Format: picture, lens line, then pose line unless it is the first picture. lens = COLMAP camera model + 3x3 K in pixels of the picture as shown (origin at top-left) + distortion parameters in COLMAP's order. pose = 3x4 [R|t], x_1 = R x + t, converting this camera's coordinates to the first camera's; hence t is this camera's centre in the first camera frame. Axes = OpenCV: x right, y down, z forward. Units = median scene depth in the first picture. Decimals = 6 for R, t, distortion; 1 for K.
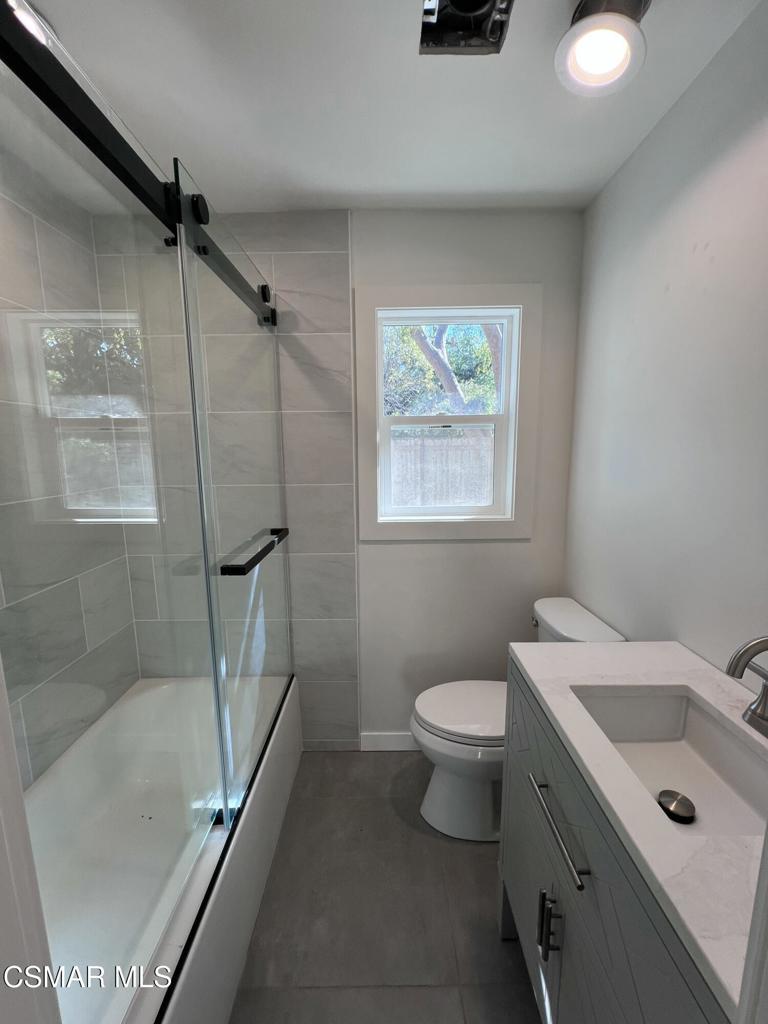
lens RADIAL K [[411.7, 0, 382.4], [0, 411.7, 512.2], [0, 0, 1]] dist [-0.002484, 0.000539]
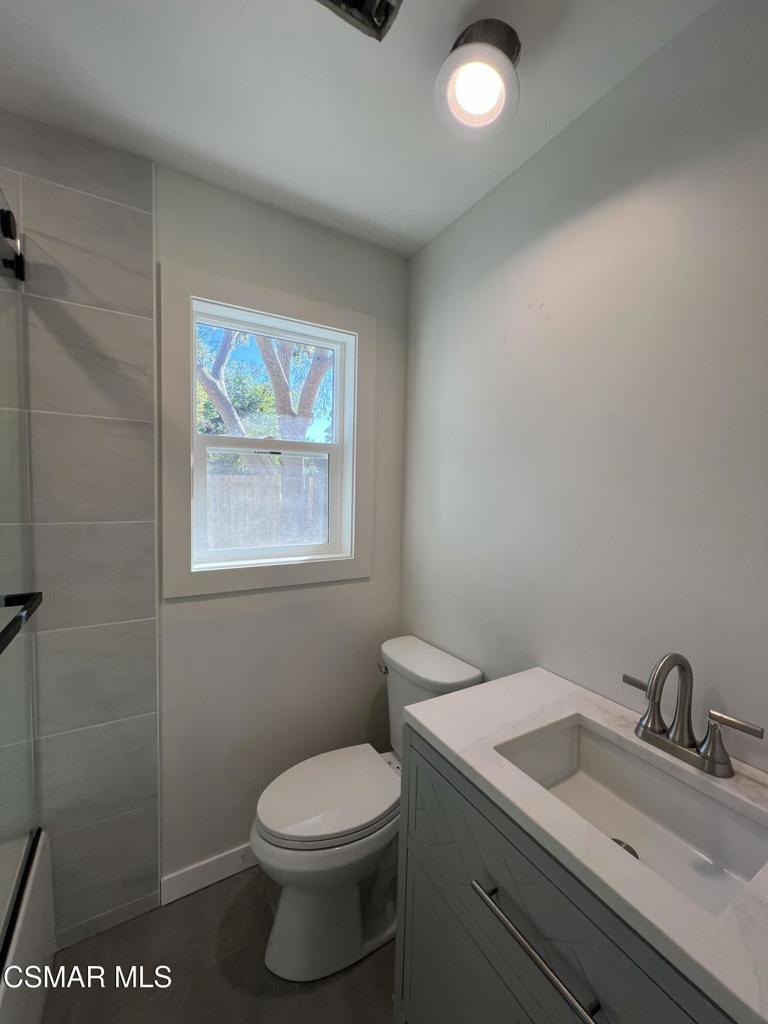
lens RADIAL K [[411.7, 0, 382.4], [0, 411.7, 512.2], [0, 0, 1]] dist [-0.002484, 0.000539]
pose [[0.859248, -0.000647, 0.511558, -0.101301], [0.049640, 0.995385, -0.082121, -0.004871], [-0.509144, 0.095956, 0.855315, 0.183443]]
